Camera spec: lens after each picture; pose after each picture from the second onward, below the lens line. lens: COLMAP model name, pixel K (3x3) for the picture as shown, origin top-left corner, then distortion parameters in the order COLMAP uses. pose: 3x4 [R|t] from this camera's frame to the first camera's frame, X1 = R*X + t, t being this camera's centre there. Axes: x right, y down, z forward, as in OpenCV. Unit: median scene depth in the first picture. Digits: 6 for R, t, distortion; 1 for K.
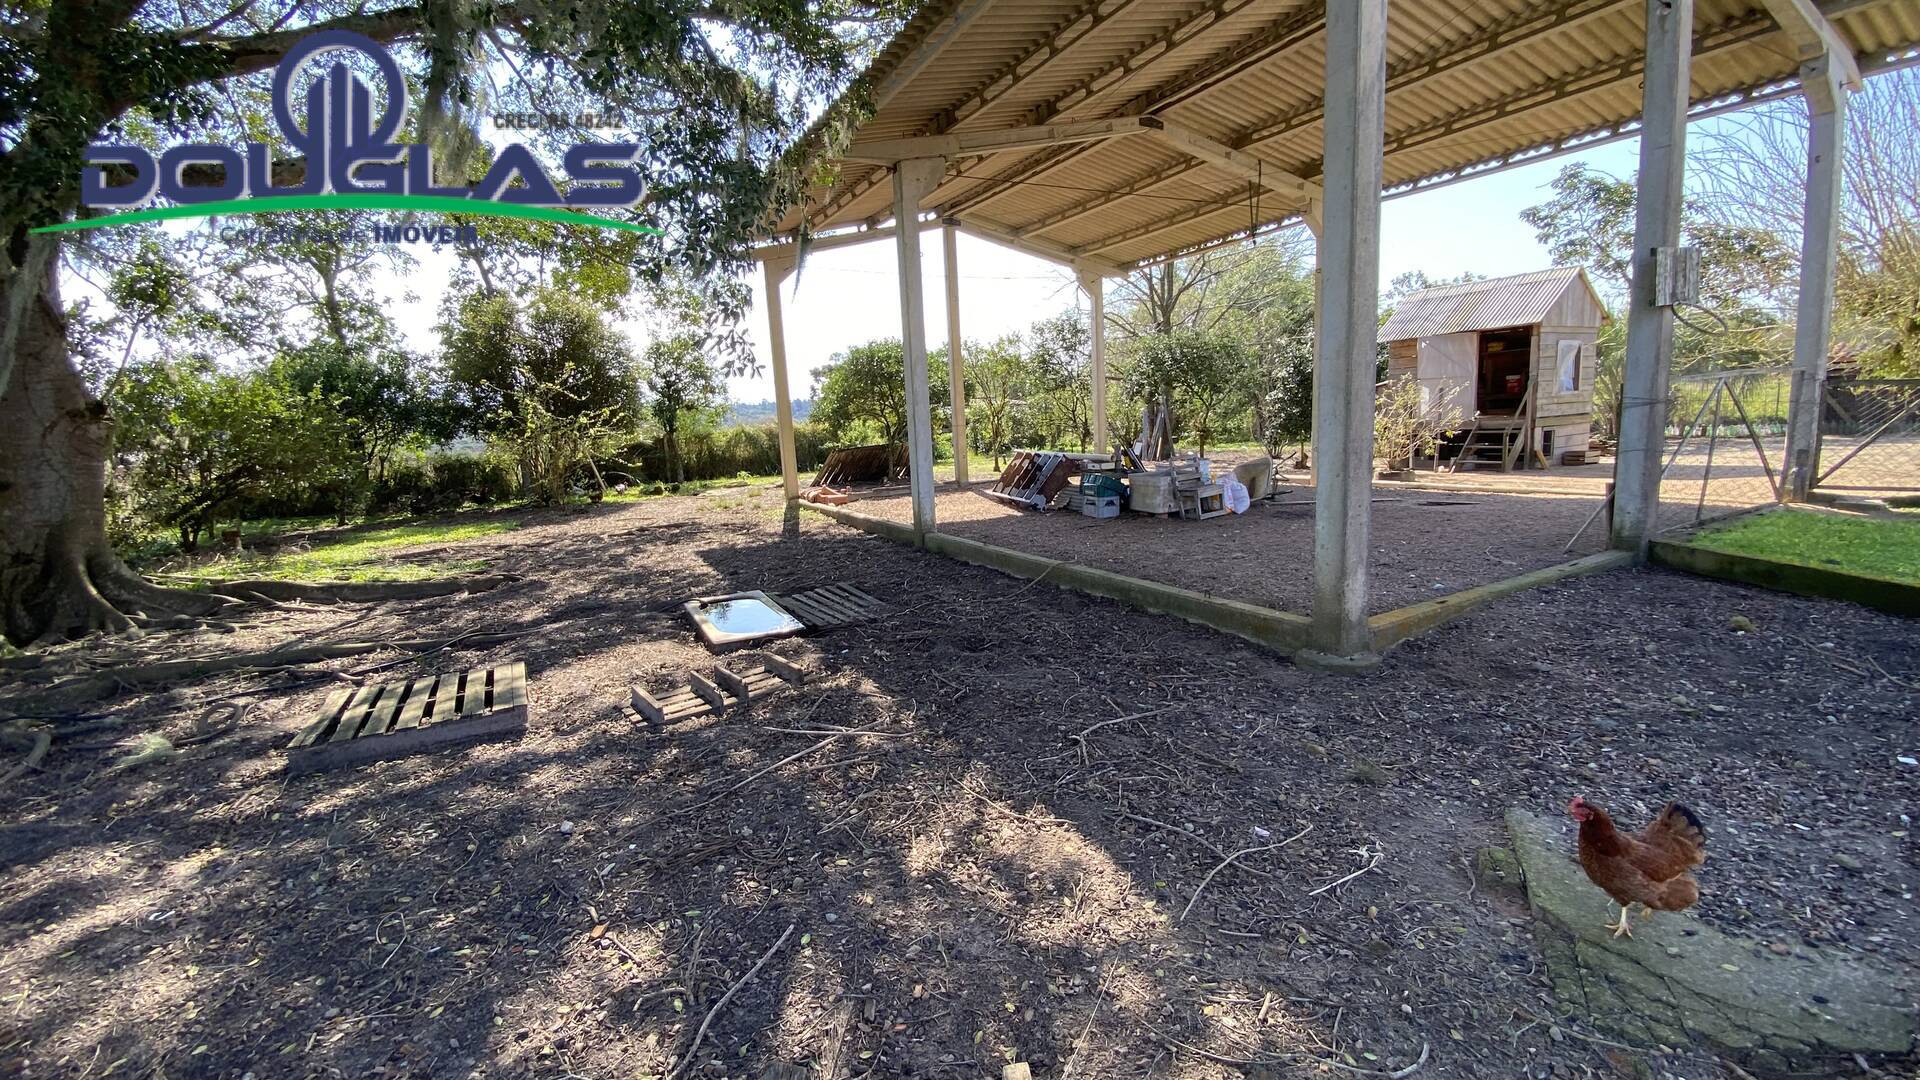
lens RADIAL K [[792.0, 0, 966.6], [0, 792.0, 536.5], [0, 0, 1]] dist [0.019007, -0.019475]
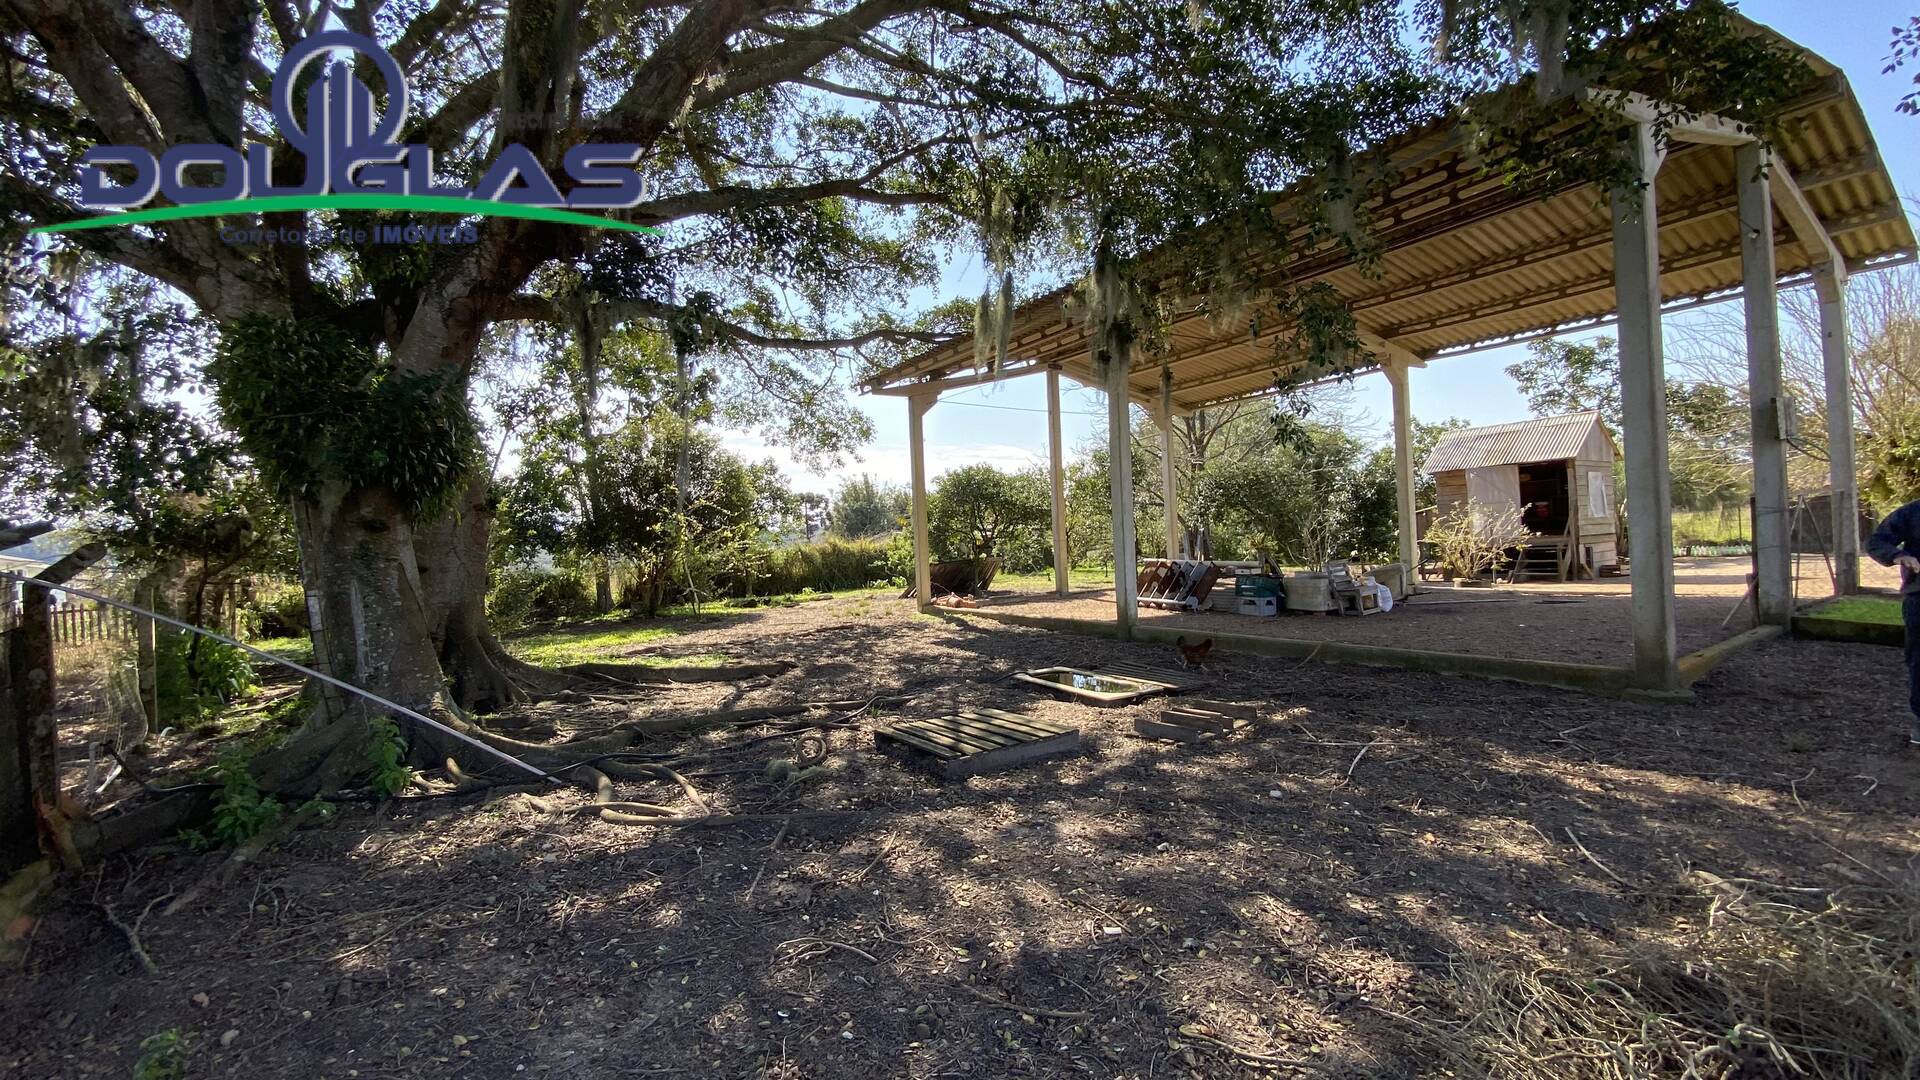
lens RADIAL K [[792.0, 0, 950.0], [0, 792.0, 546.2], [0, 0, 1]] dist [0.019007, -0.019475]
pose [[0.997512, 0.007070, 0.070141, -0.296476], [0.003608, 0.988534, -0.150953, 0.039868], [-0.070404, 0.150830, 0.986049, -0.092628]]
